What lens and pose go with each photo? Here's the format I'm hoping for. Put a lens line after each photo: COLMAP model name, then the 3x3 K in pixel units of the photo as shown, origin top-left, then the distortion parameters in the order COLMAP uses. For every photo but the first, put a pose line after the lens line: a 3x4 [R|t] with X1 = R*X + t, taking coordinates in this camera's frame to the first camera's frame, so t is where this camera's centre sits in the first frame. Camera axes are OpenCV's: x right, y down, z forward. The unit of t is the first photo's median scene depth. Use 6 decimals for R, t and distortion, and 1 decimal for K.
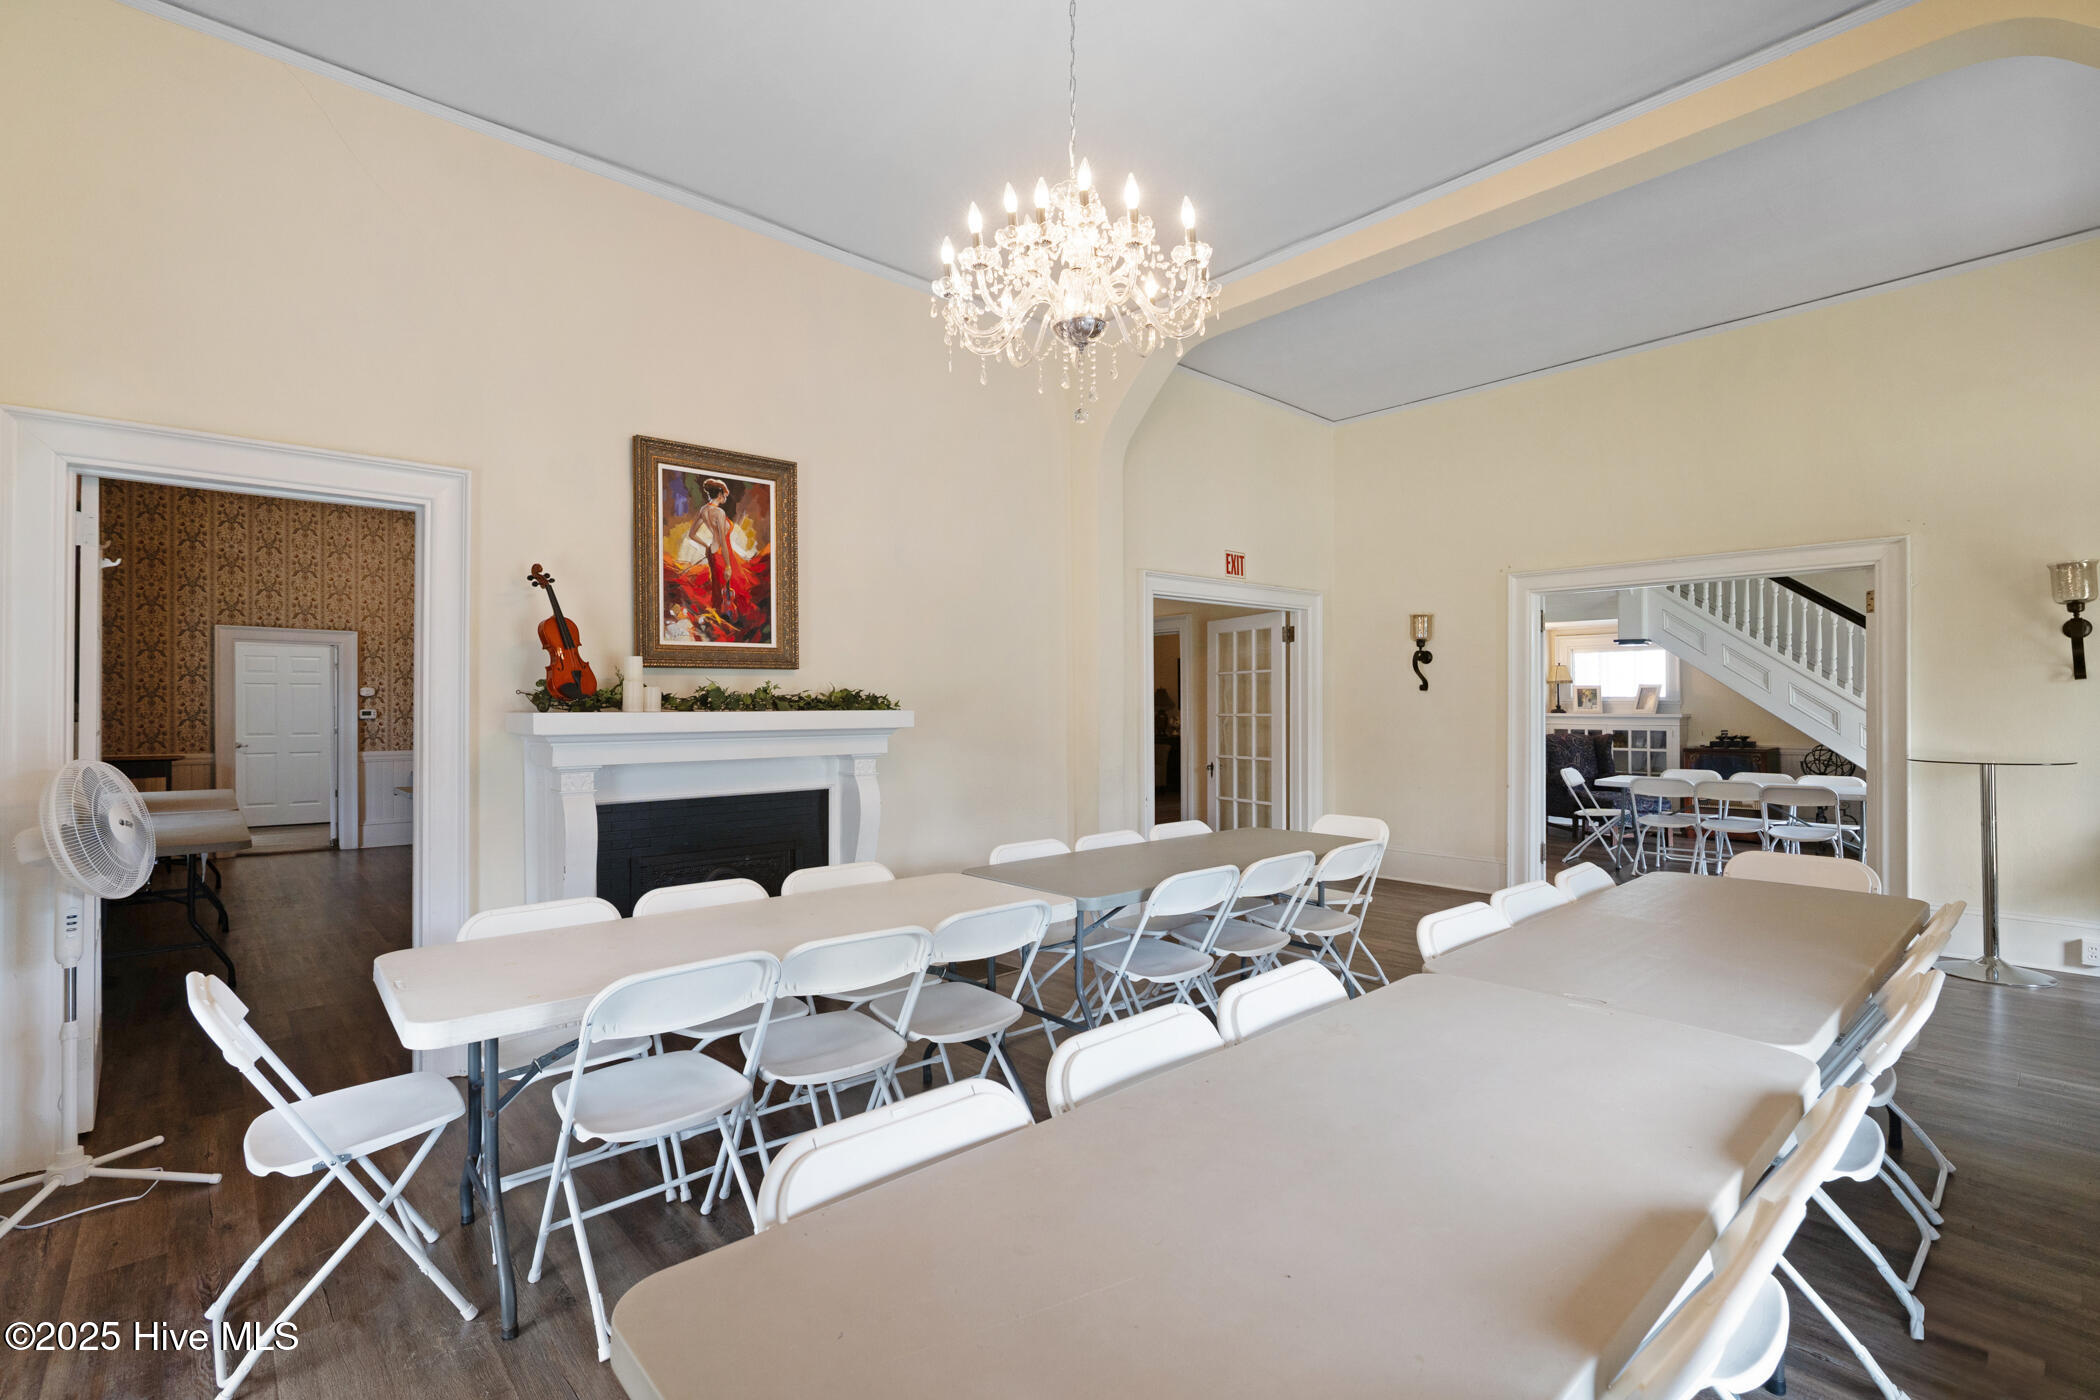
lens RADIAL K [[957.0, 0, 1053.1], [0, 957.0, 707.4], [0, 0, 1]] dist [0.001689, 0.000422]
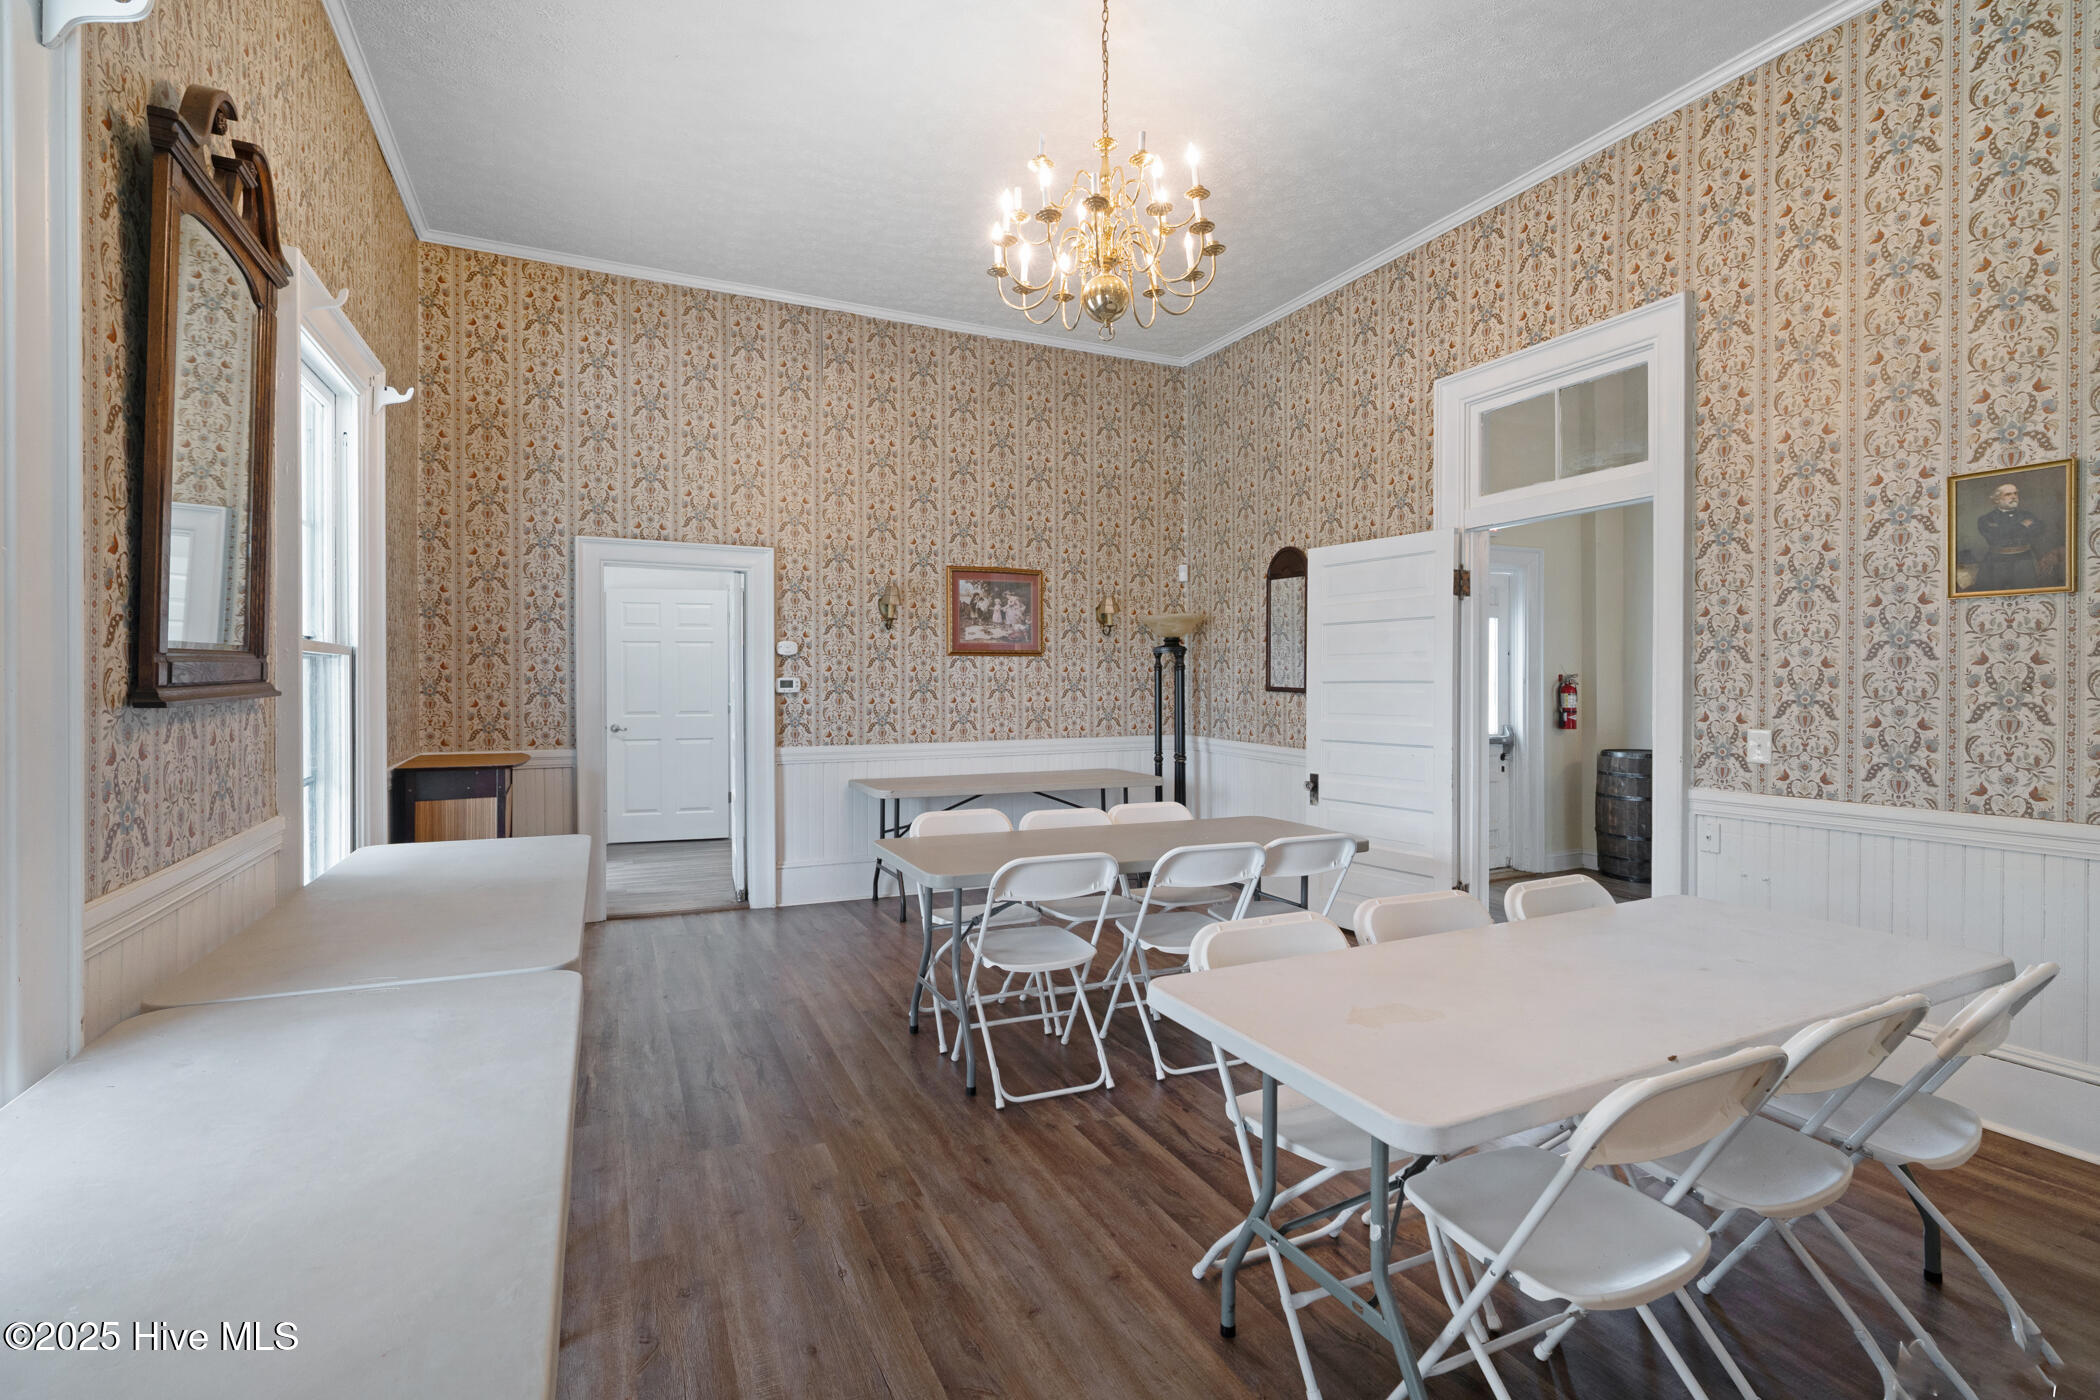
lens RADIAL K [[957.0, 0, 1050.3], [0, 957.0, 689.2], [0, 0, 1]] dist [0.001689, 0.000422]
pose [[0.955868, 0.000903, -0.293794, -0.393095], [0.001036, 0.999979, 0.006444, 0.006071], [0.293794, -0.006464, 0.955847, 0.487890]]
